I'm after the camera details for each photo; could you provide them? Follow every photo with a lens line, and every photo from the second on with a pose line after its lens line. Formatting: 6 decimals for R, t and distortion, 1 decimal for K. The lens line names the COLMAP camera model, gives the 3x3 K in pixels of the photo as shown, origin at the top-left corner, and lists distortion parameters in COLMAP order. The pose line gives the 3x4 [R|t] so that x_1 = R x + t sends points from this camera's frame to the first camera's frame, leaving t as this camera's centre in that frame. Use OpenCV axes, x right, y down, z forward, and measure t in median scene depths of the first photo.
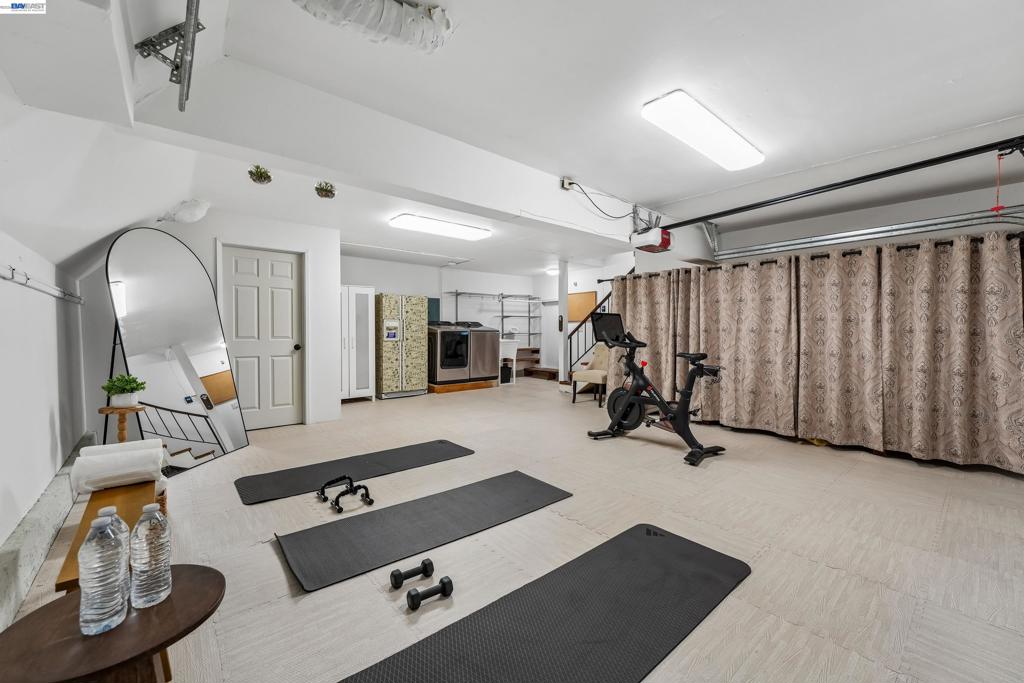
lens RADIAL K [[412.9, 0, 513.1], [0, 412.9, 339.0], [0, 0, 1]] dist [-0.002536, 0.000020]
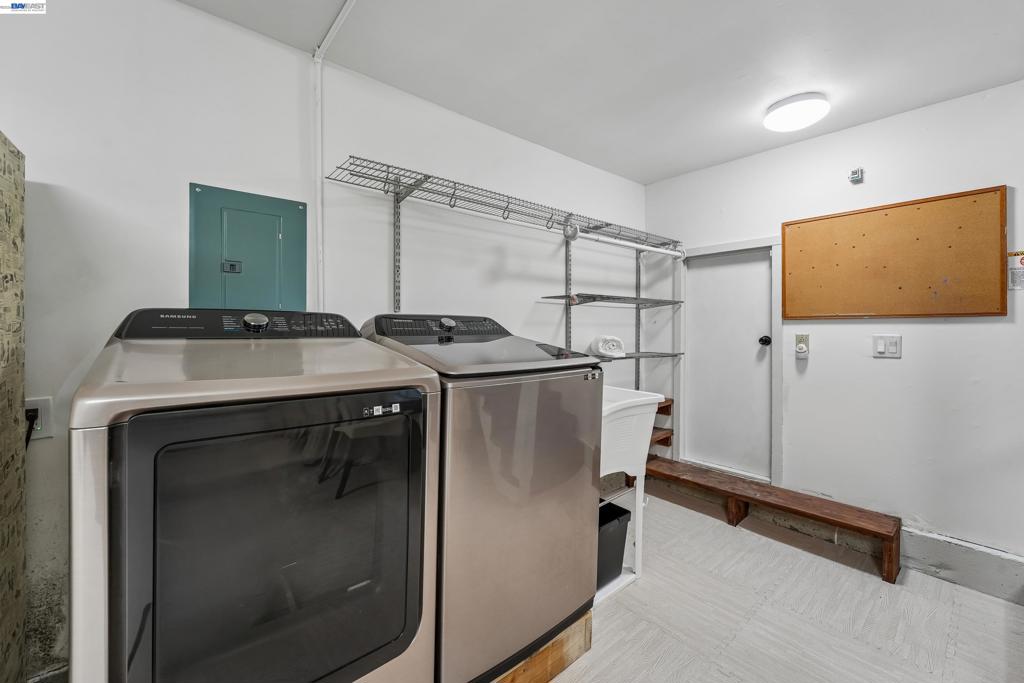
lens RADIAL K [[412.9, 0, 510.9], [0, 412.9, 334.1], [0, 0, 1]] dist [-0.002536, 0.000020]
pose [[0.999923, 0.011523, 0.004657, -0.067376], [-0.011531, 0.999932, 0.001680, -0.029422], [-0.004637, -0.001734, 0.999988, 0.706880]]
